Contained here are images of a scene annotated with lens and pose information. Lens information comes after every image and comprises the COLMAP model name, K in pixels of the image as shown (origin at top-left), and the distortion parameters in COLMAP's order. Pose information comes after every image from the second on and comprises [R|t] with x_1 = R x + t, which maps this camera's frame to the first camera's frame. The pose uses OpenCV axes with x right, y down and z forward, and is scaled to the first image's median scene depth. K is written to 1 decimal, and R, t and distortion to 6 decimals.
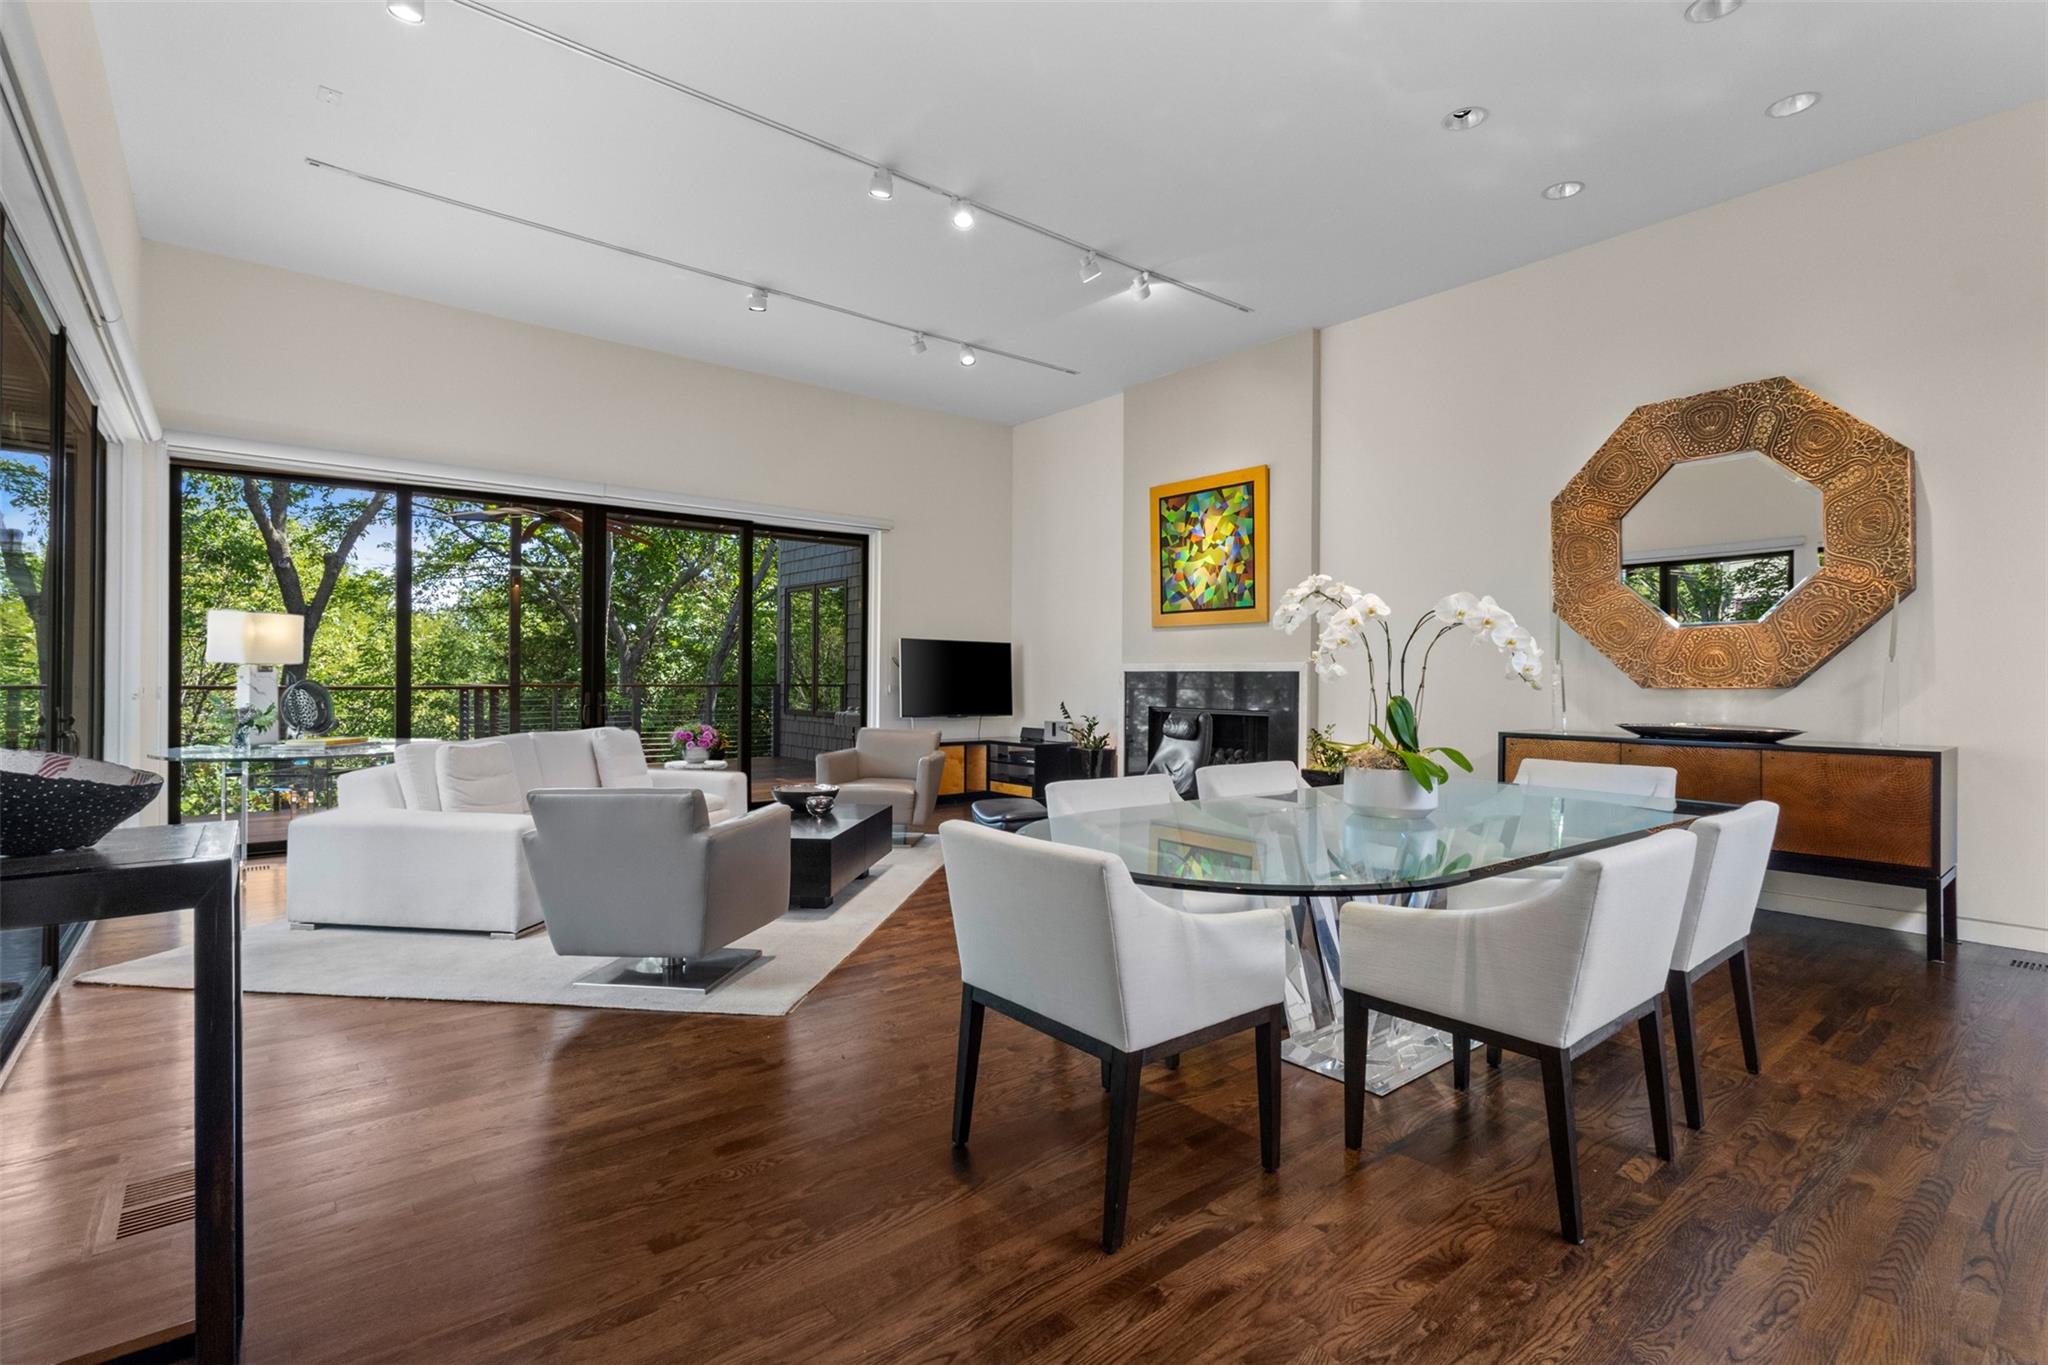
lens RADIAL K [[948.6, 0, 1017.5], [0, 948.6, 682.5], [0, 0, 1]] dist [0.003933, -0.000631]
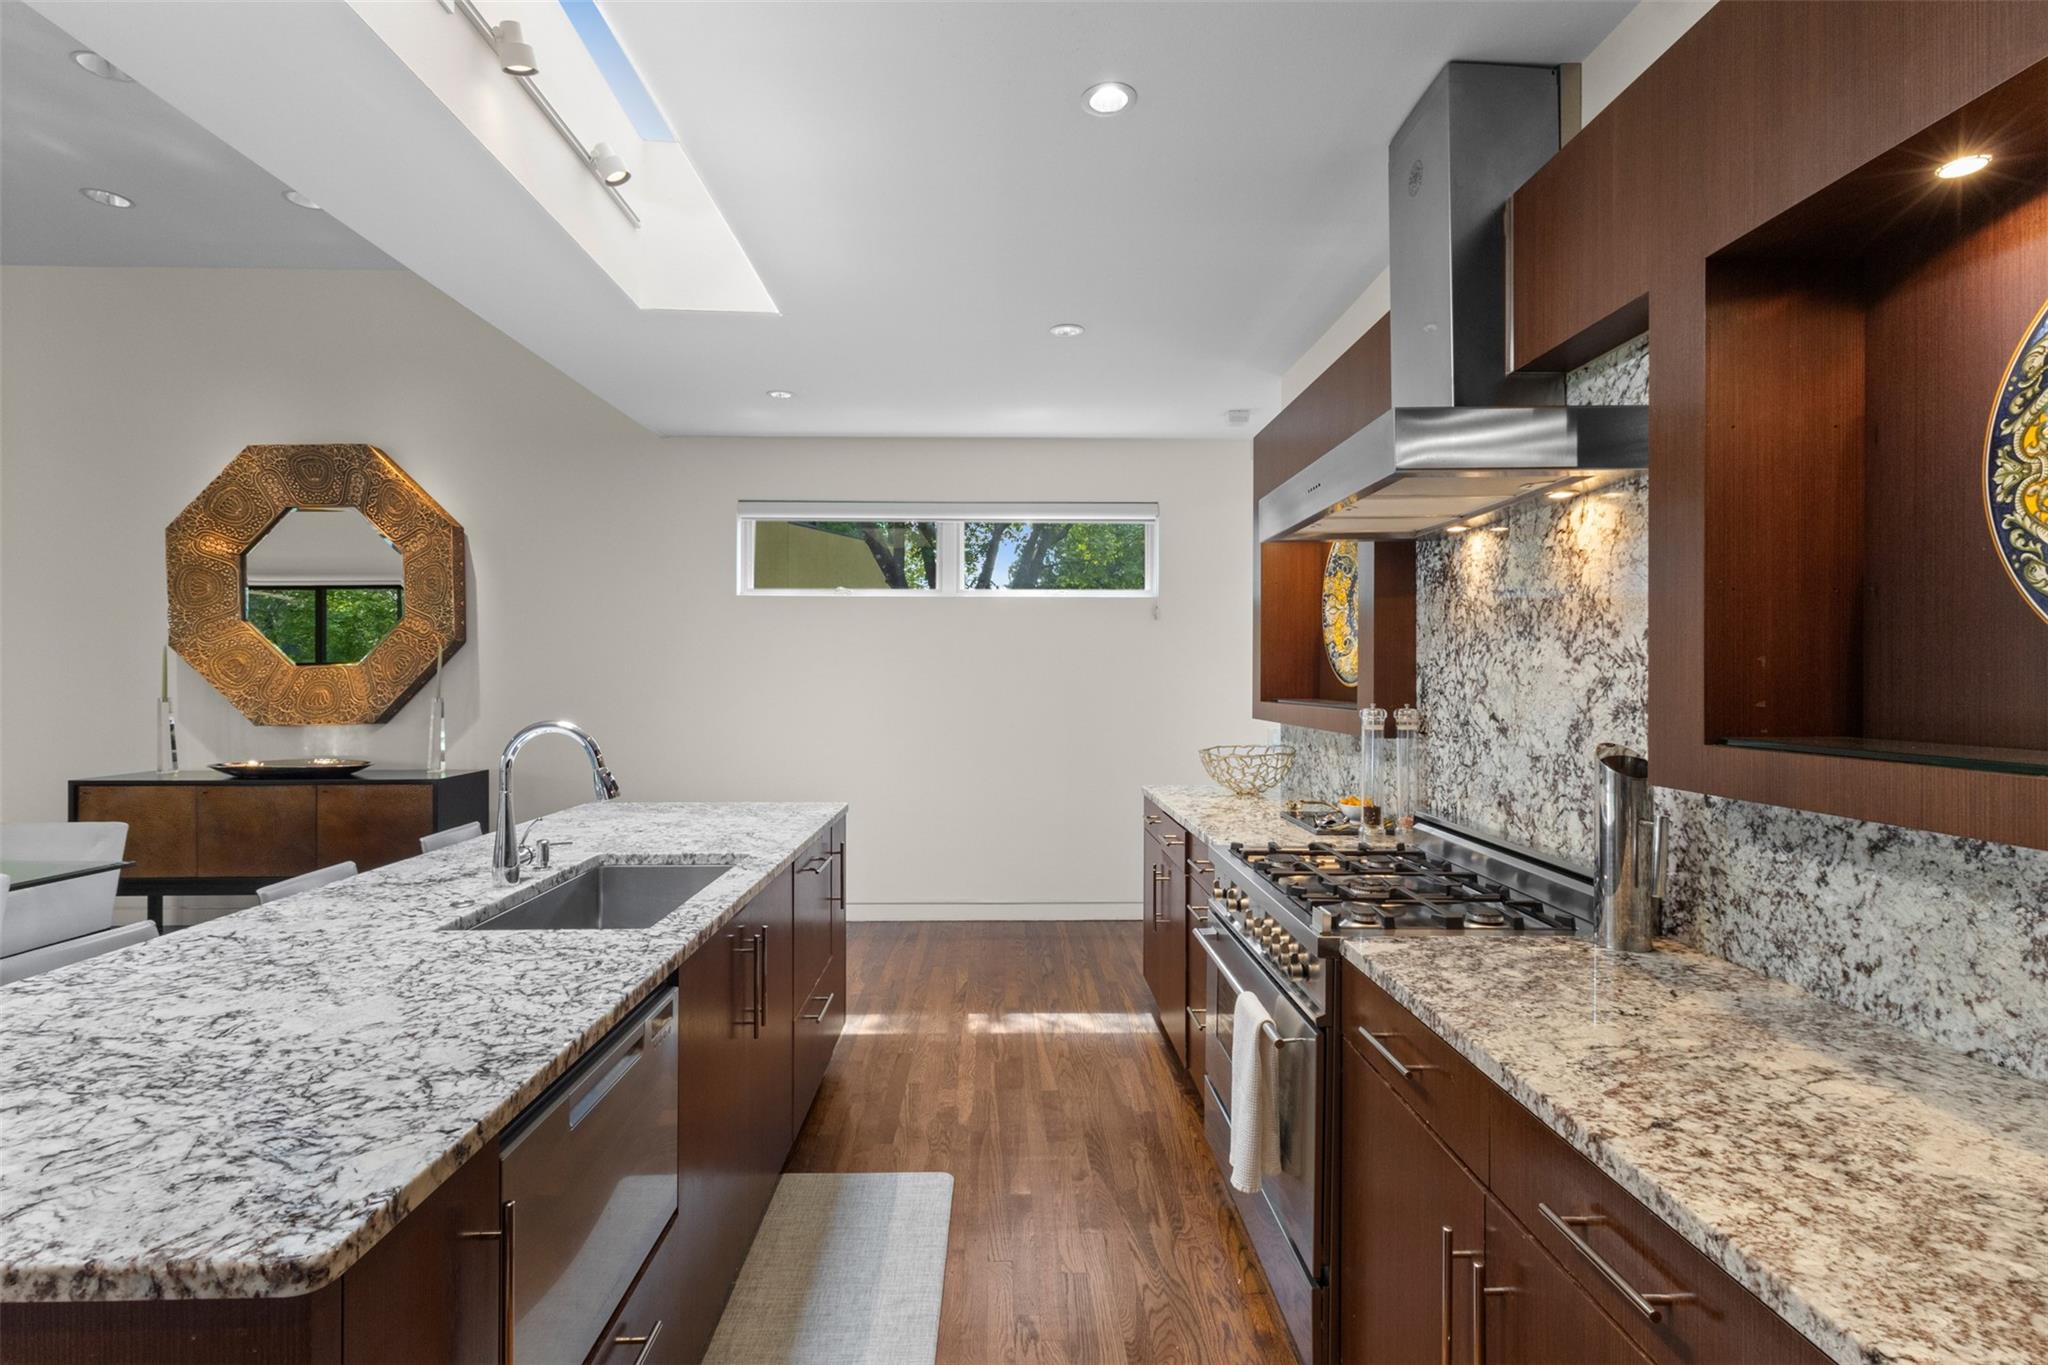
lens RADIAL K [[948.6, 0, 1025.2], [0, 948.6, 672.3], [0, 0, 1]] dist [0.003933, -0.000631]
pose [[0.608888, -0.002659, 0.793252, 0.243977], [0.006369, 0.999979, -0.001537, -0.030437], [-0.793231, 0.005988, 0.608892, -0.177301]]
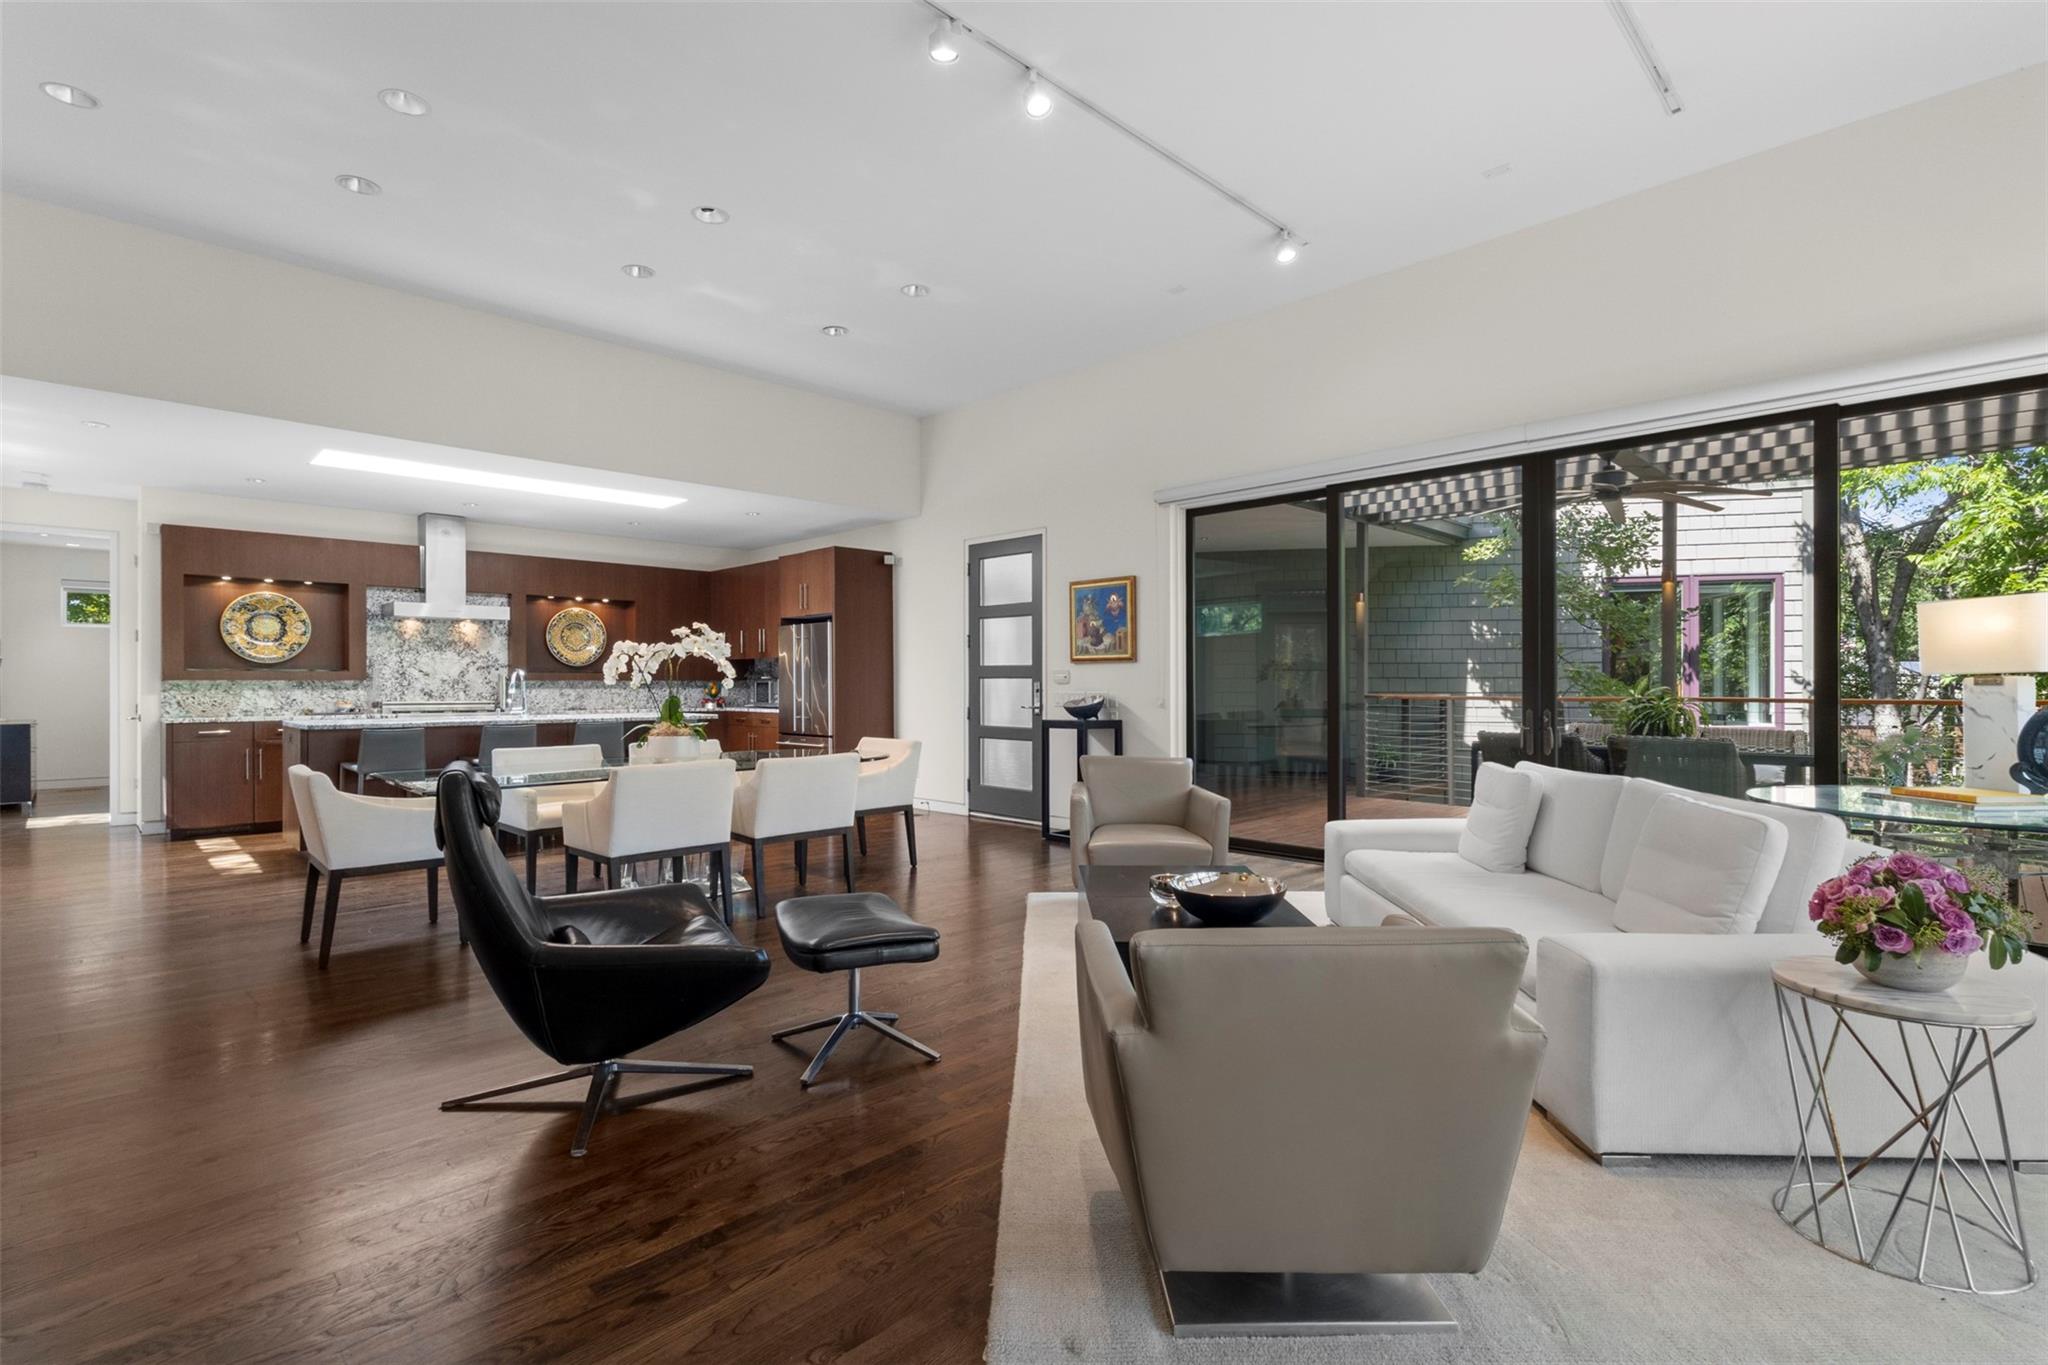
lens RADIAL K [[948.6, 0, 1020.2], [0, 948.6, 685.4], [0, 0, 1]] dist [0.003933, -0.000631]
pose [[-0.995082, -0.004334, -0.098958, -0.031661], [-0.004900, 0.999973, 0.005479, -0.007630], [0.098932, 0.005937, -0.995077, 1.136590]]
